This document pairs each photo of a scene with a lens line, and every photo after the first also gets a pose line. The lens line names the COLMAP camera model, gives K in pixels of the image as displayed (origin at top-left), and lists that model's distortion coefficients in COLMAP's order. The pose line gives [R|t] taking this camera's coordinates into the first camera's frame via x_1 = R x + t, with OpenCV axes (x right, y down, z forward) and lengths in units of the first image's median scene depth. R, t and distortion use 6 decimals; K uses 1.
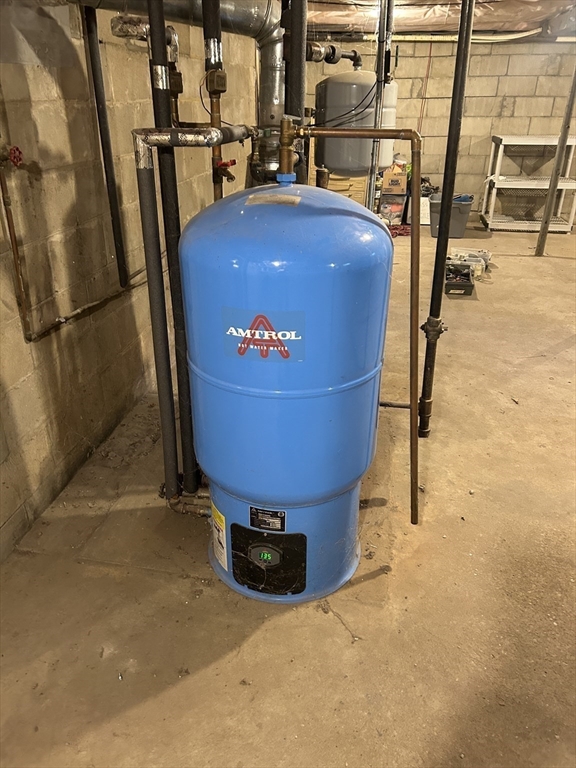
lens RADIAL K [[579.6, 0, 282.9], [0, 579.6, 381.1], [0, 0, 1]] dist [0.042148, -0.047512]
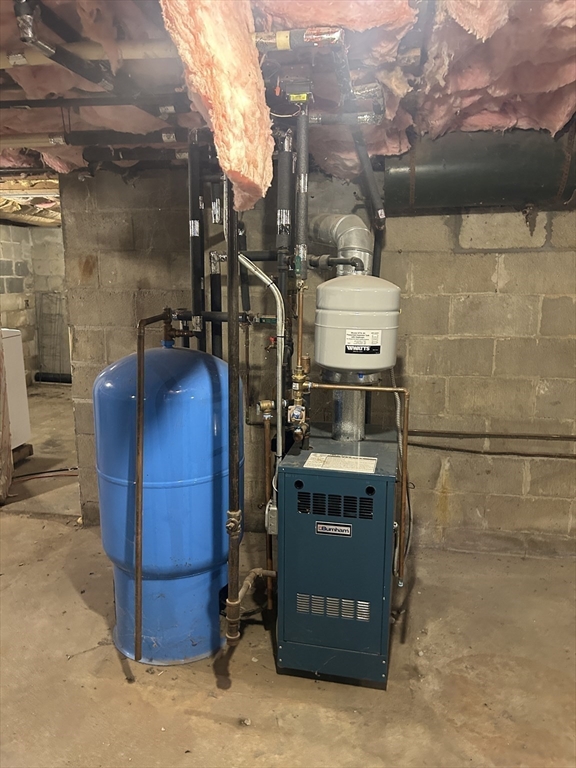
lens RADIAL K [[579.6, 0, 285.5], [0, 579.6, 380.8], [0, 0, 1]] dist [0.042148, -0.047512]
pose [[0.010345, 0.185026, -0.982679, 0.697065], [-0.439806, 0.883415, 0.161706, -0.295402], [0.898033, 0.430515, 0.090515, 0.540431]]
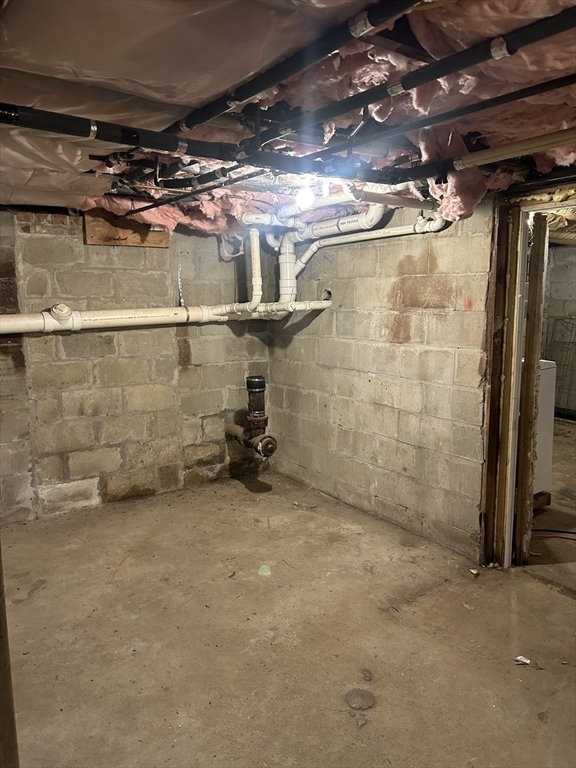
lens RADIAL K [[579.6, 0, 290.3], [0, 579.6, 381.4], [0, 0, 1]] dist [0.042148, -0.047512]
pose [[-0.679885, 0.110864, -0.724890, 0.559148], [-0.314586, 0.848833, 0.424875, -0.204732], [0.662414, 0.516907, -0.542232, 0.356269]]
